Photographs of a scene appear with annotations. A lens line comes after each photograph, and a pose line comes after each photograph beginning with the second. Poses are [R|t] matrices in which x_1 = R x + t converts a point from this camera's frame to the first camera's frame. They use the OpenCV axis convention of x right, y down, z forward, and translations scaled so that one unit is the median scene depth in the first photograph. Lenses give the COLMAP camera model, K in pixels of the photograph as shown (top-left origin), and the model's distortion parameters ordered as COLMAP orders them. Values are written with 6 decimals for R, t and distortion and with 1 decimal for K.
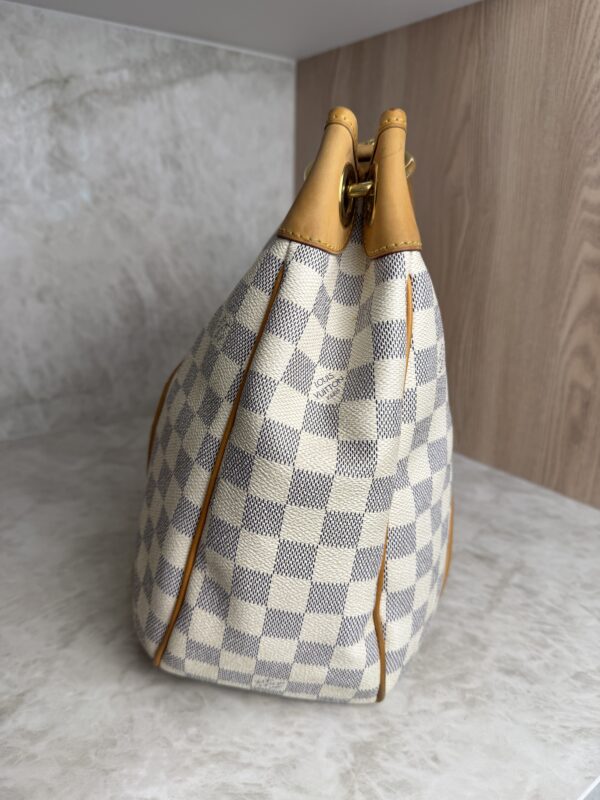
lens RADIAL K [[583.0, 0, 301.7], [0, 583.0, 398.1], [0, 0, 1]] dist [-0.026772, -0.000061]
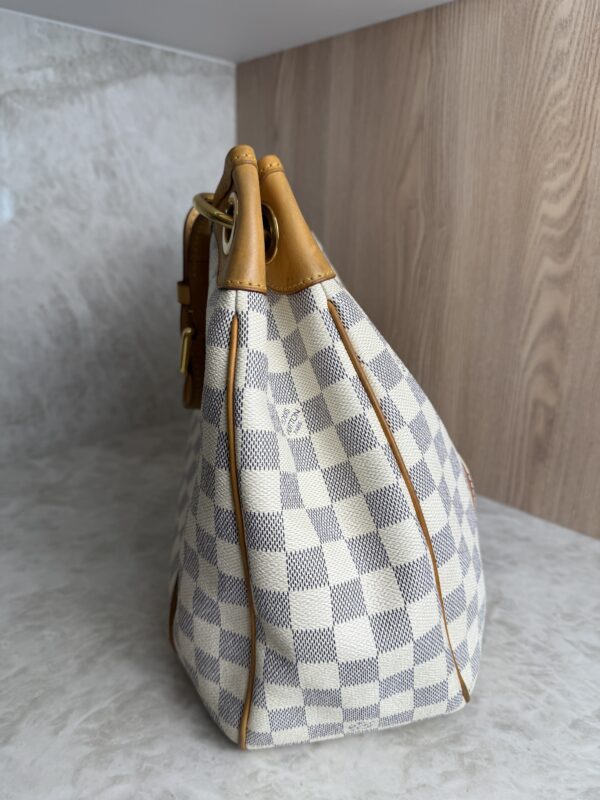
lens RADIAL K [[582.9, 0, 305.0], [0, 582.9, 399.5], [0, 0, 1]] dist [-0.030633, 0.003234]
pose [[0.993179, -0.033277, 0.111751, -0.040499], [0.033590, 0.999435, -0.000912, -0.053779], [-0.111658, 0.004659, 0.993736, 0.092710]]
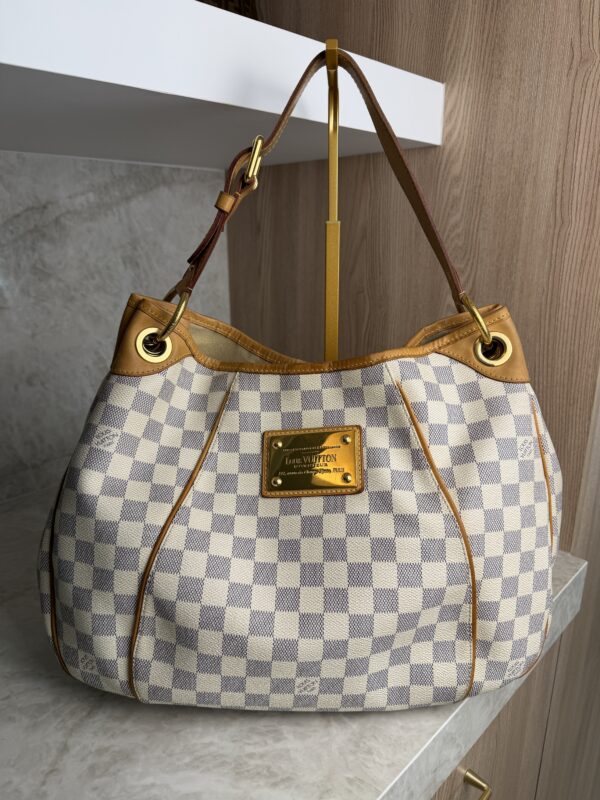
lens RADIAL K [[564.1, 0, 300.0], [0, 564.1, 400.0], [0, 0, 1]] dist [-0.009523, -0.005237]
pose [[0.987070, -0.062177, 0.147740, -0.116090], [0.063443, 0.997978, -0.003868, -0.158266], [-0.147201, 0.013191, 0.989019, -0.396546]]
